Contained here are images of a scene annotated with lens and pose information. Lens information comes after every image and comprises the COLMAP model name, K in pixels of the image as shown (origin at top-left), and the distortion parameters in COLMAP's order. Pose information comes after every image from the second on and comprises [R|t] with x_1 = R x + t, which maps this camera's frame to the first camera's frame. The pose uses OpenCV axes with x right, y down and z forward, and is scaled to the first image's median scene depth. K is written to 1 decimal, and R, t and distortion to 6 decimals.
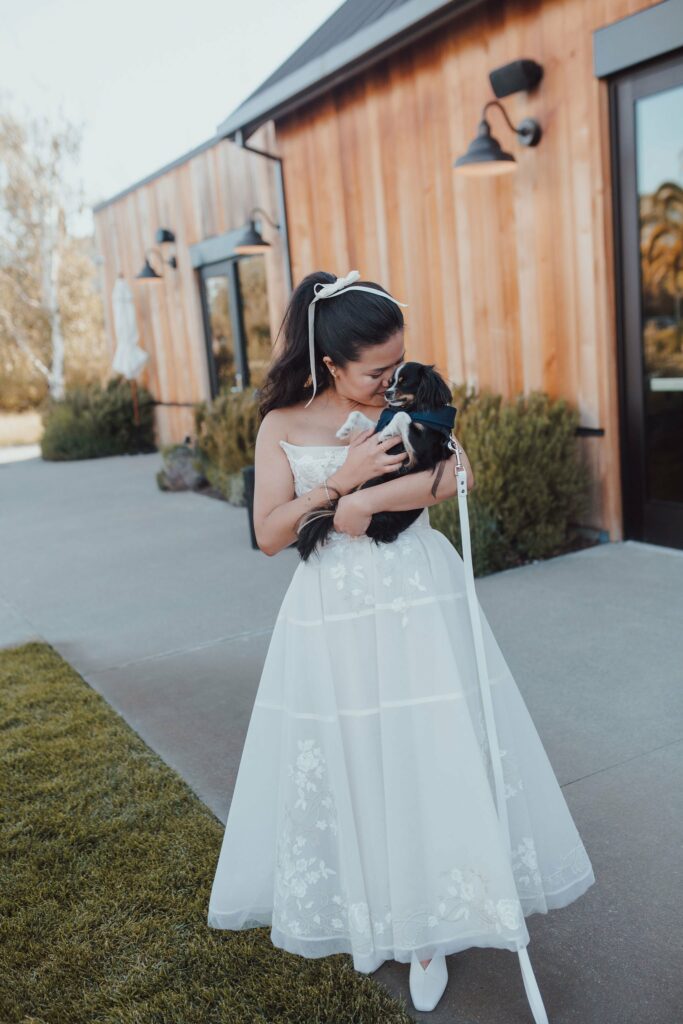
lens RADIAL K [[997.5, 0, 341.5], [0, 997.5, 512.0], [0, 0, 1]] dist [0.000084, -0.003983]
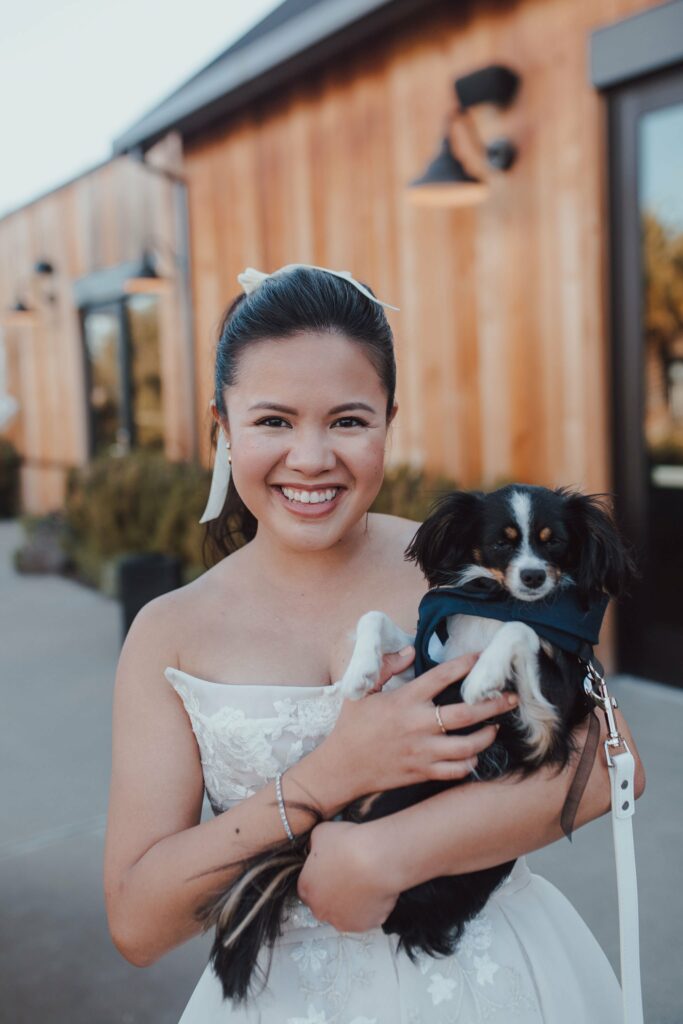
lens RADIAL K [[1132.2, 0, 340.9], [0, 1132.2, 487.6], [0, 0, 1]] dist [0.001340, -0.017031]
pose [[0.995446, 0.037073, 0.087822, -0.007007], [-0.028836, 0.995222, -0.093278, -0.020642], [-0.090861, 0.090321, 0.991759, 0.106579]]
